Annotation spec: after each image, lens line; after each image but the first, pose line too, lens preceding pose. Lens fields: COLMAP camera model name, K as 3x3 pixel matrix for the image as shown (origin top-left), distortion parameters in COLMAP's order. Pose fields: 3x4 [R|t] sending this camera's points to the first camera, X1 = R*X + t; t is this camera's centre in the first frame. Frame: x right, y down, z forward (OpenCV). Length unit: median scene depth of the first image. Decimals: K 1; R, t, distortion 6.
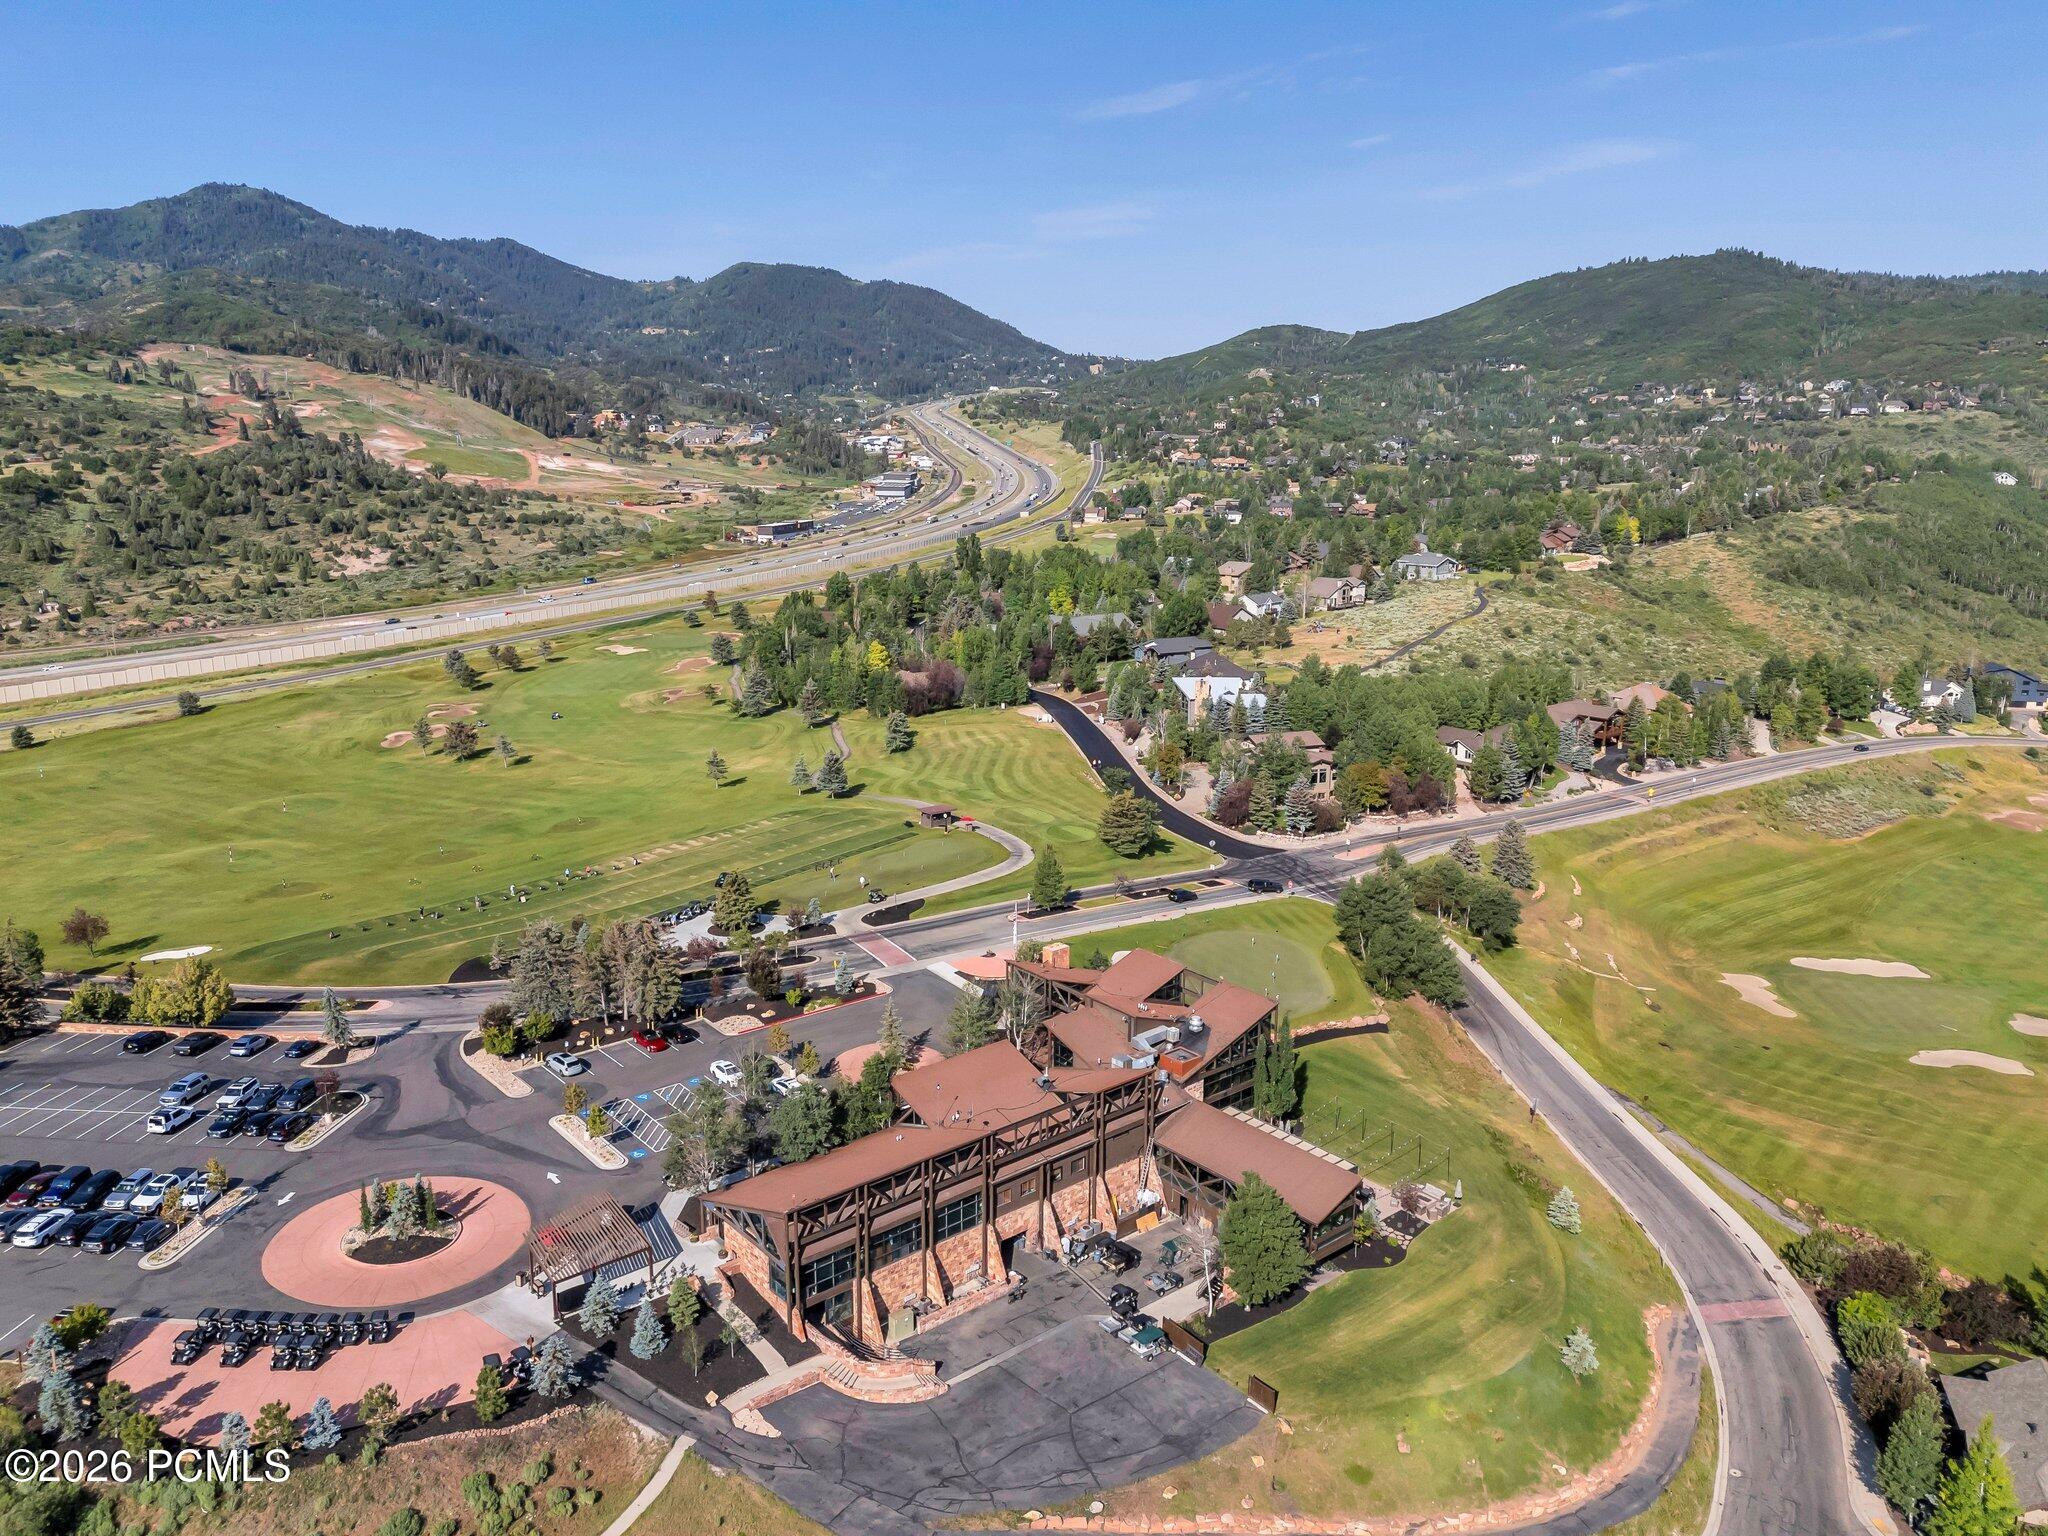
lens RADIAL K [[1506.9, 0, 1025.7], [0, 1506.9, 758.0], [0, 0, 1]] dist [0.085322, -0.073820]
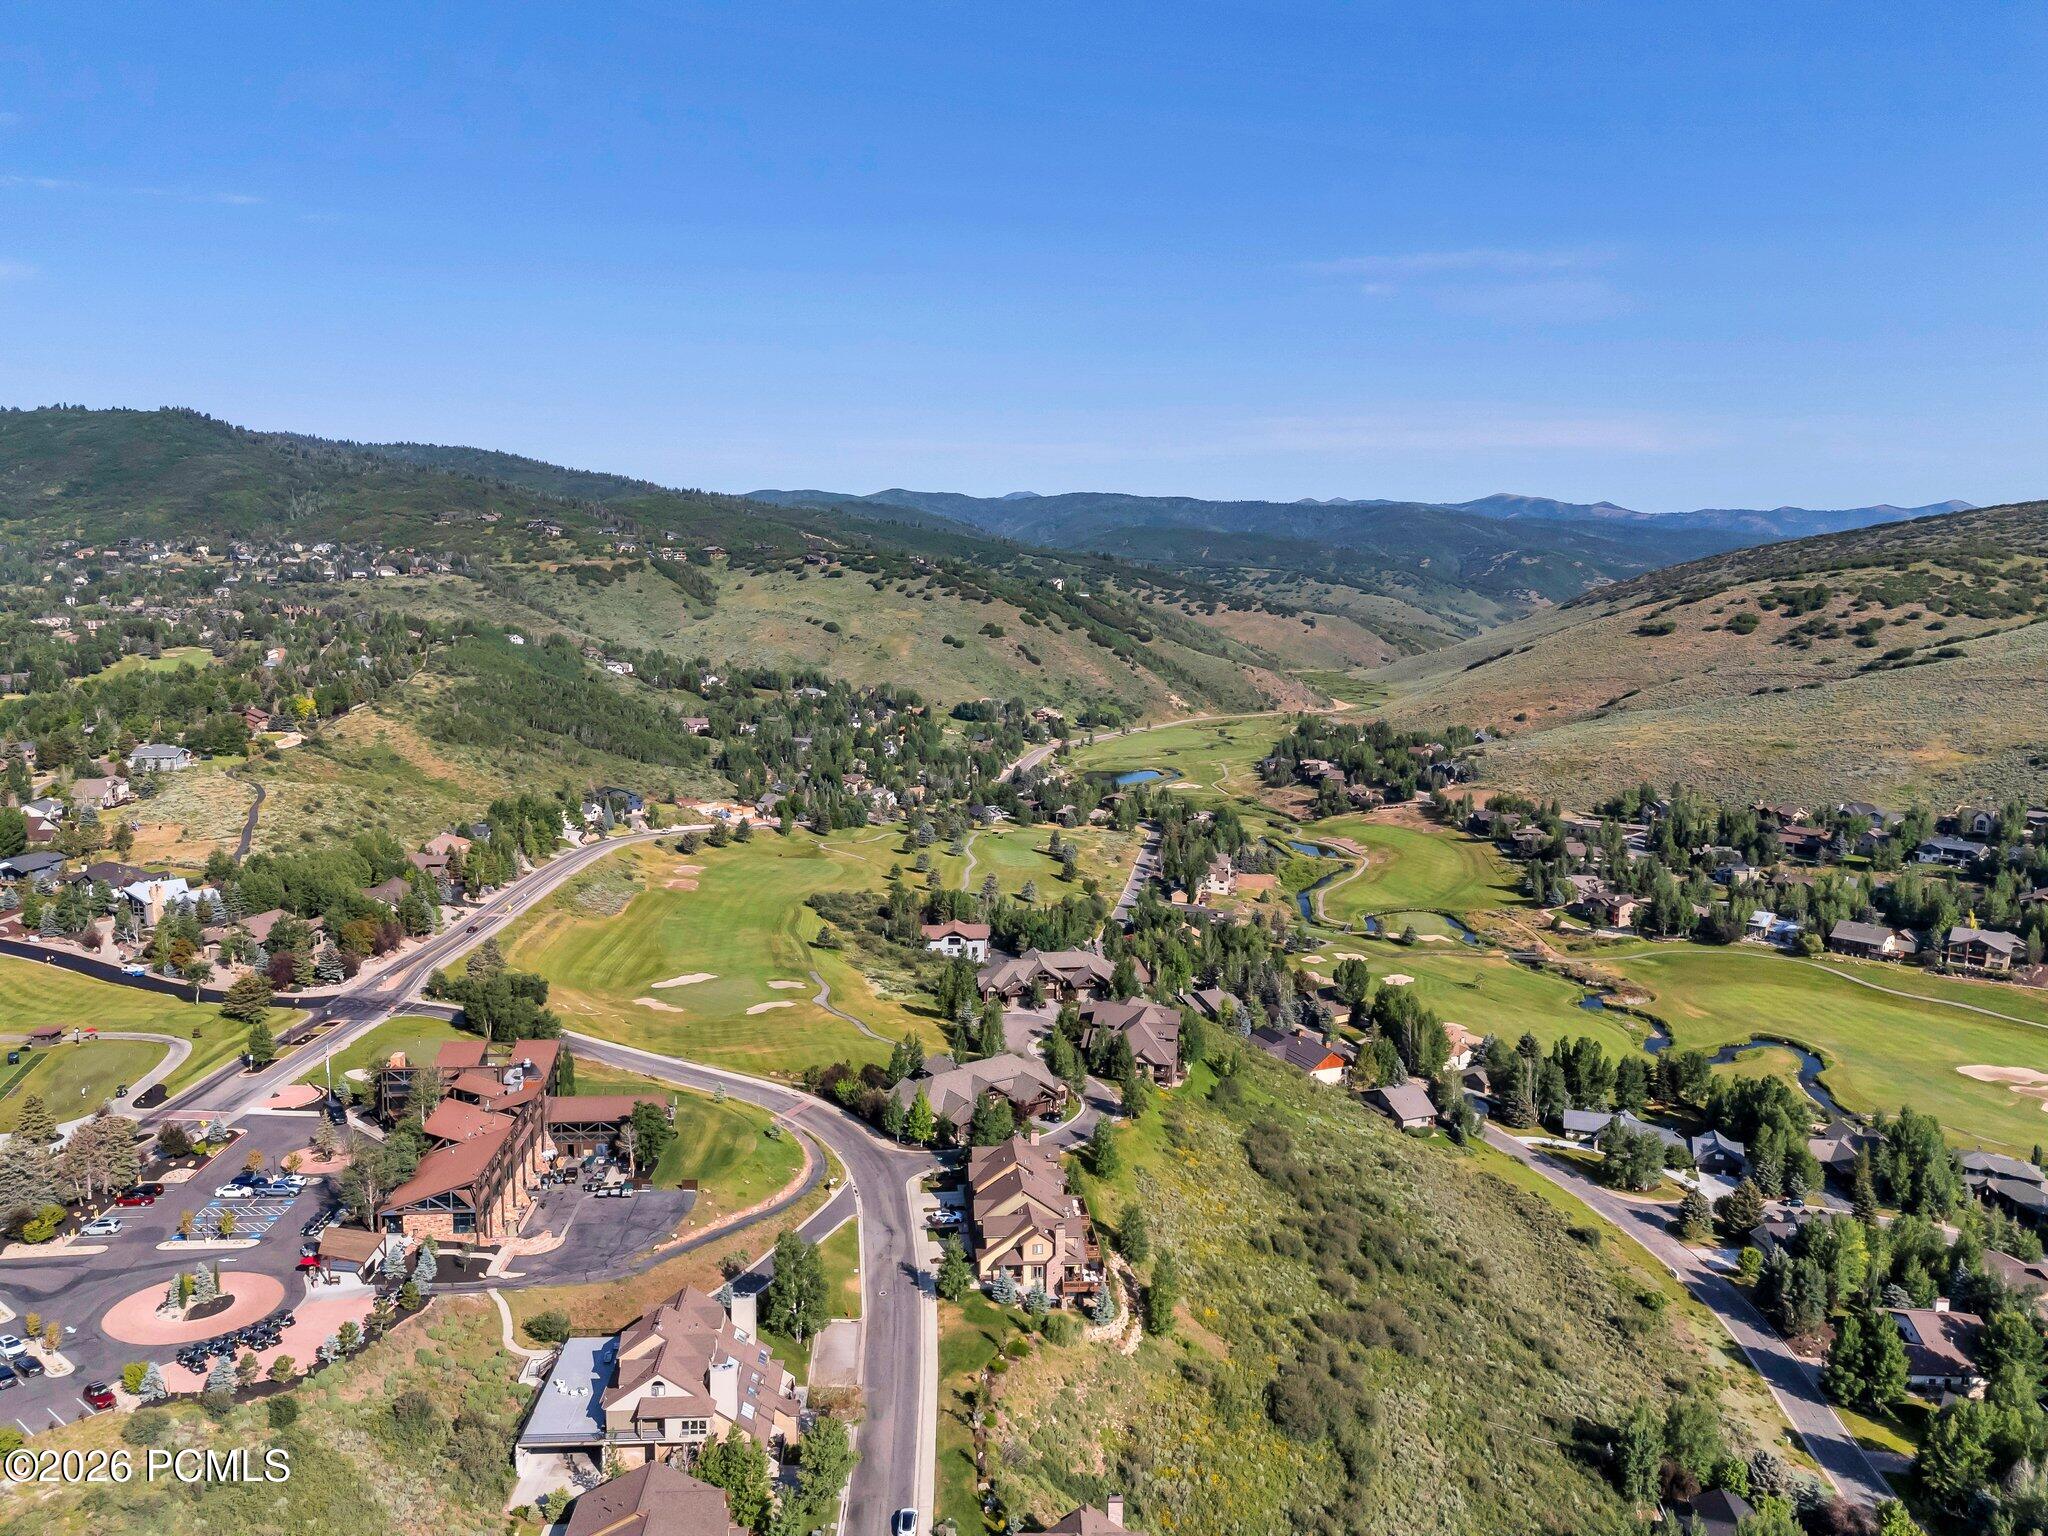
lens RADIAL K [[1506.9, 0, 1012.6], [0, 1506.9, 768.0], [0, 0, 1]] dist [0.085322, -0.073820]
pose [[0.594574, -0.110966, 0.796347, -0.096554], [0.172264, 0.985013, 0.008638, -0.008451], [-0.785370, 0.132046, 0.604779, -0.058755]]
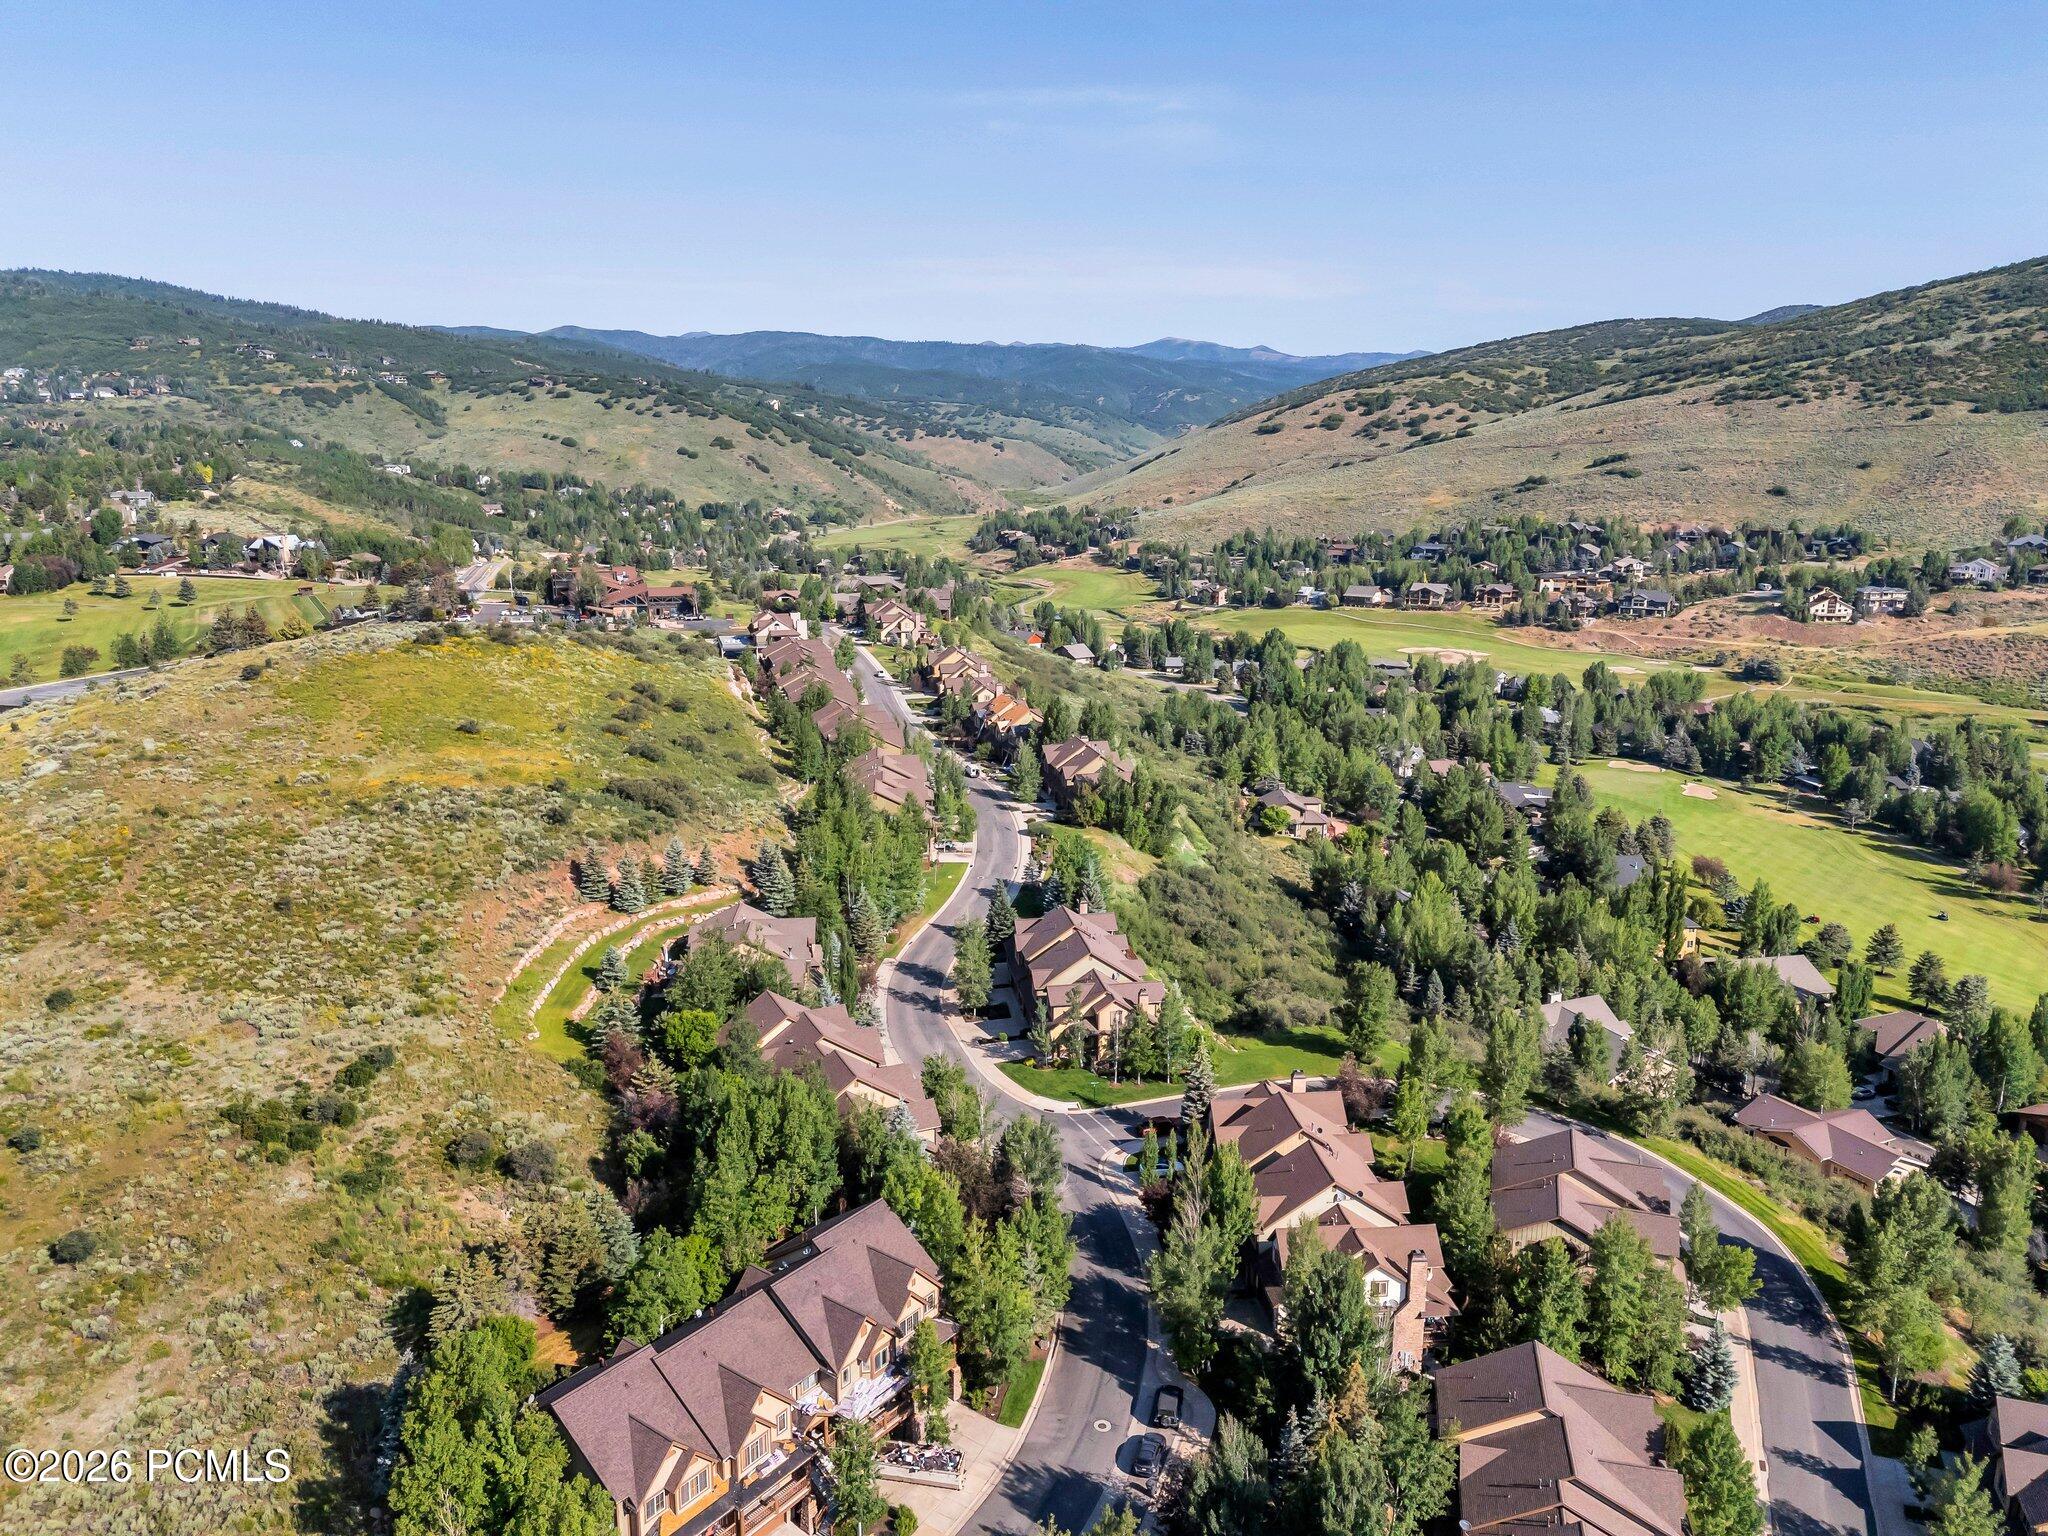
lens RADIAL K [[1506.9, 0, 1034.8], [0, 1506.9, 783.8], [0, 0, 1]] dist [0.085322, -0.073820]
pose [[0.405359, -0.225783, 0.885837, -0.273565], [0.206561, 0.966580, 0.151841, 0.032709], [-0.890515, 0.121430, 0.438450, -0.129885]]
